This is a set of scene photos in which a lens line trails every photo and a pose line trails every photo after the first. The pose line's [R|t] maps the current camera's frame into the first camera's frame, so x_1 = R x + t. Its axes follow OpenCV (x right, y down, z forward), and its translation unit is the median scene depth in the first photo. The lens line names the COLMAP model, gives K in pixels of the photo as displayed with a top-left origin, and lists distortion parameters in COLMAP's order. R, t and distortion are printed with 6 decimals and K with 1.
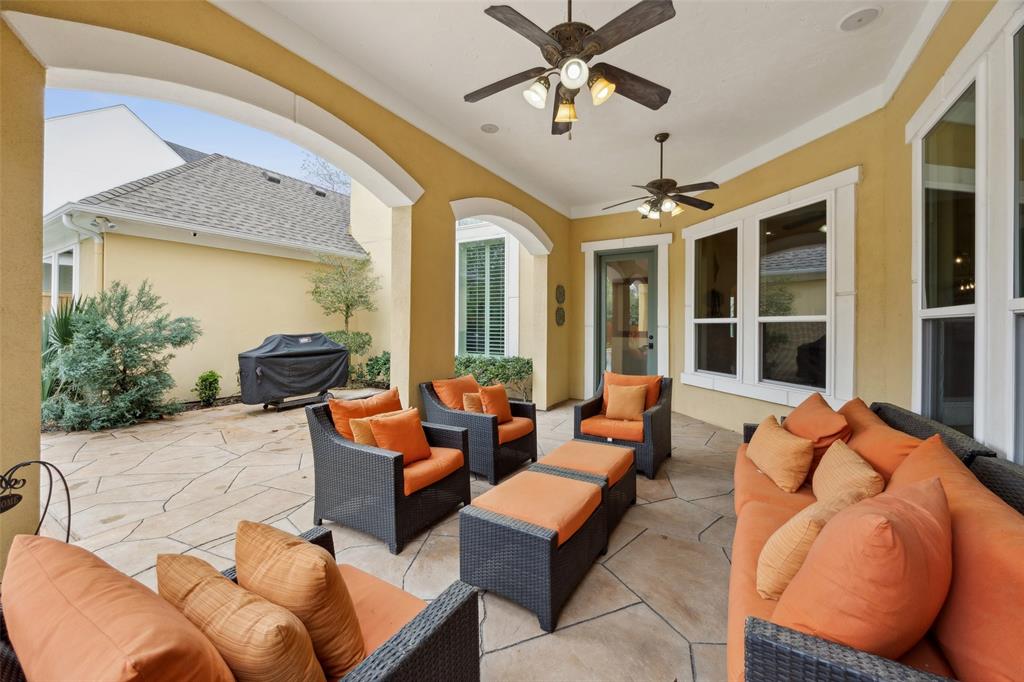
lens RADIAL K [[402.6, 0, 511.6], [0, 402.6, 324.3], [0, 0, 1]] dist [-0.000417, -0.000097]
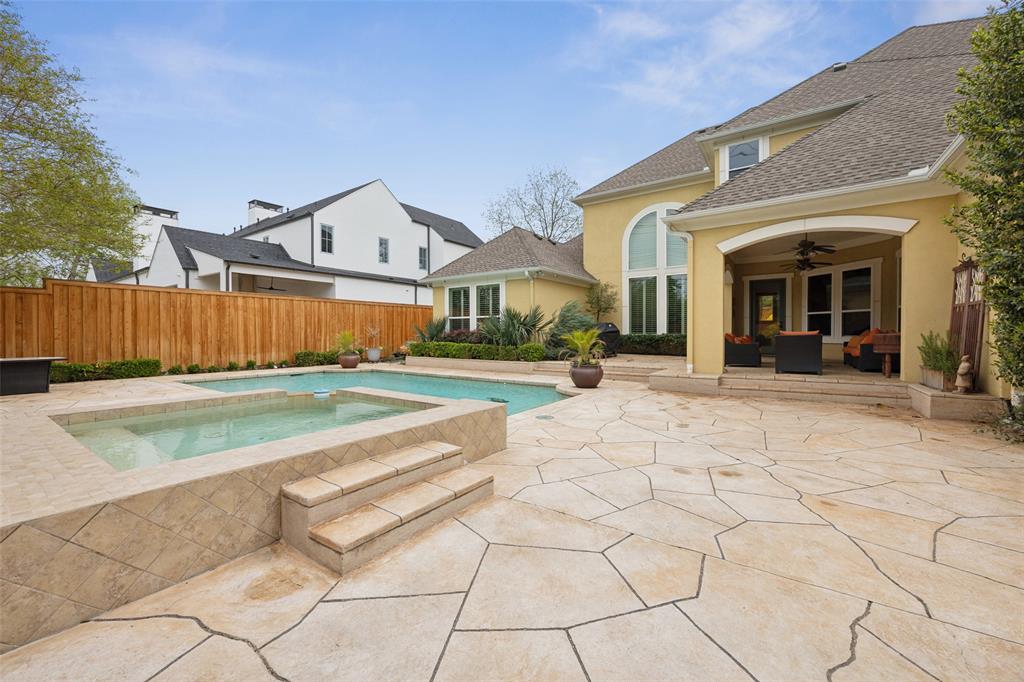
lens RADIAL K [[397.3, 0, 510.1], [0, 397.3, 332.5], [0, 0, 1]] dist [-0.001158, -0.000363]
pose [[0.997364, -0.010133, -0.071848, -1.005749], [0.010752, 0.999908, 0.008229, 0.060244], [0.071758, -0.008979, 0.997382, -1.274713]]
